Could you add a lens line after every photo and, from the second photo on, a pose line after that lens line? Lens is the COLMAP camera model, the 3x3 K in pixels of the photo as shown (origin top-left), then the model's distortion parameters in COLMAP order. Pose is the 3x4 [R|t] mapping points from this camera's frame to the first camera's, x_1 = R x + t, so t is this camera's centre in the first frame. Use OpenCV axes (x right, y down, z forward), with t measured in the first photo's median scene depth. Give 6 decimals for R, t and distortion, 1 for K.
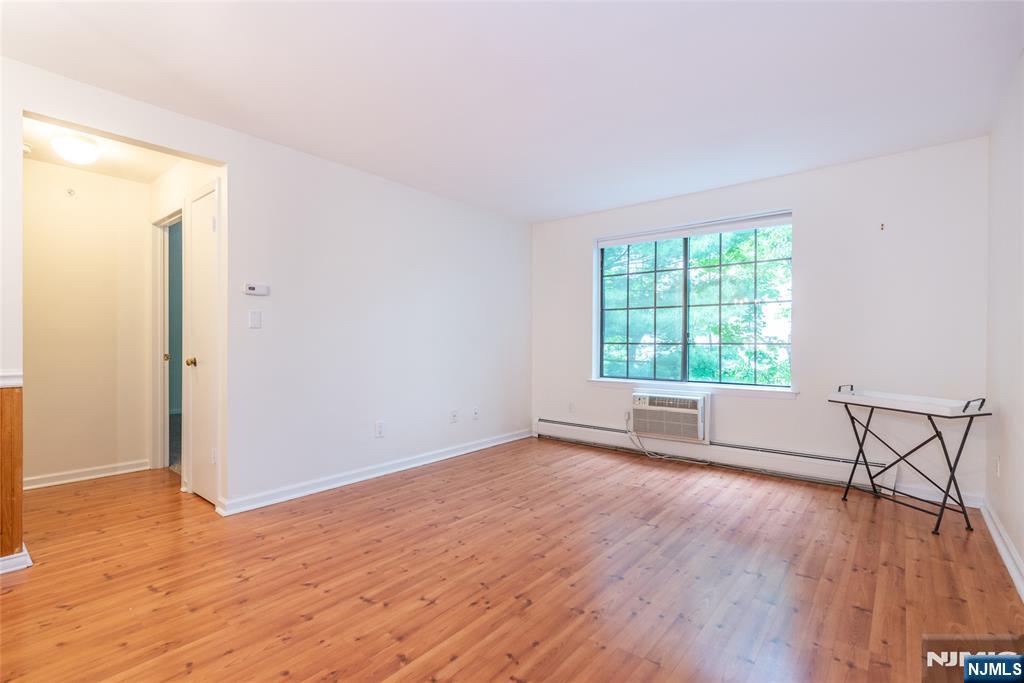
lens RADIAL K [[471.9, 0, 506.0], [0, 471.9, 343.4], [0, 0, 1]] dist [0.012133, -0.001293]
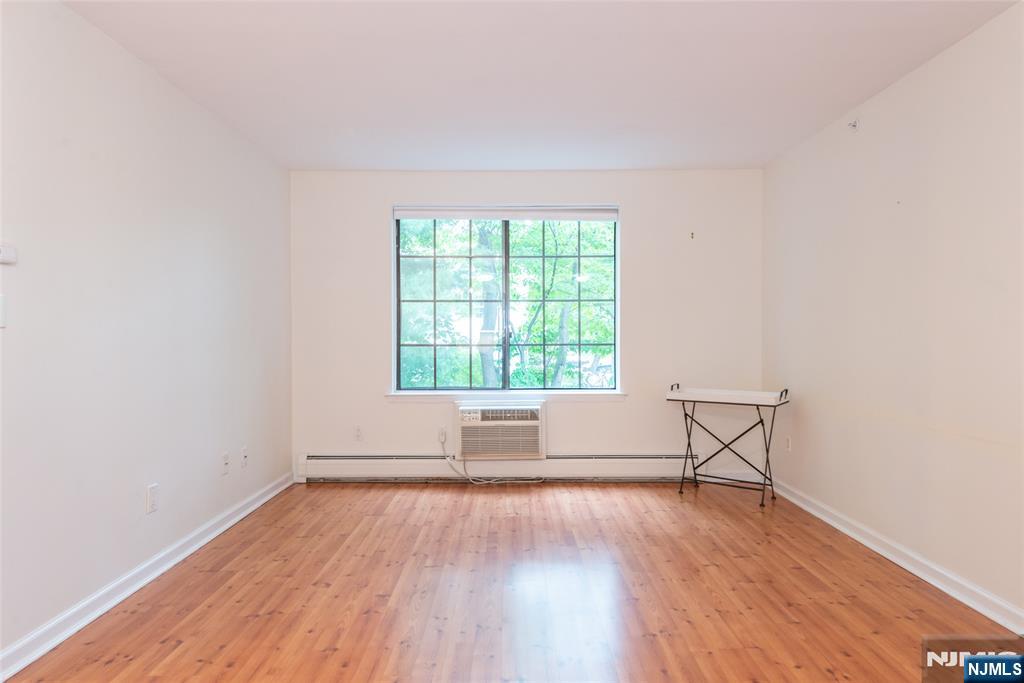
lens RADIAL K [[679.6, 0, 505.7], [0, 679.6, 343.0], [0, 0, 1]] dist [0.062827, -0.067204]
pose [[0.773563, -0.009845, 0.633642, -0.545714], [0.006256, 0.999949, 0.007899, -0.017475], [-0.633688, -0.002147, 0.773586, 0.073921]]
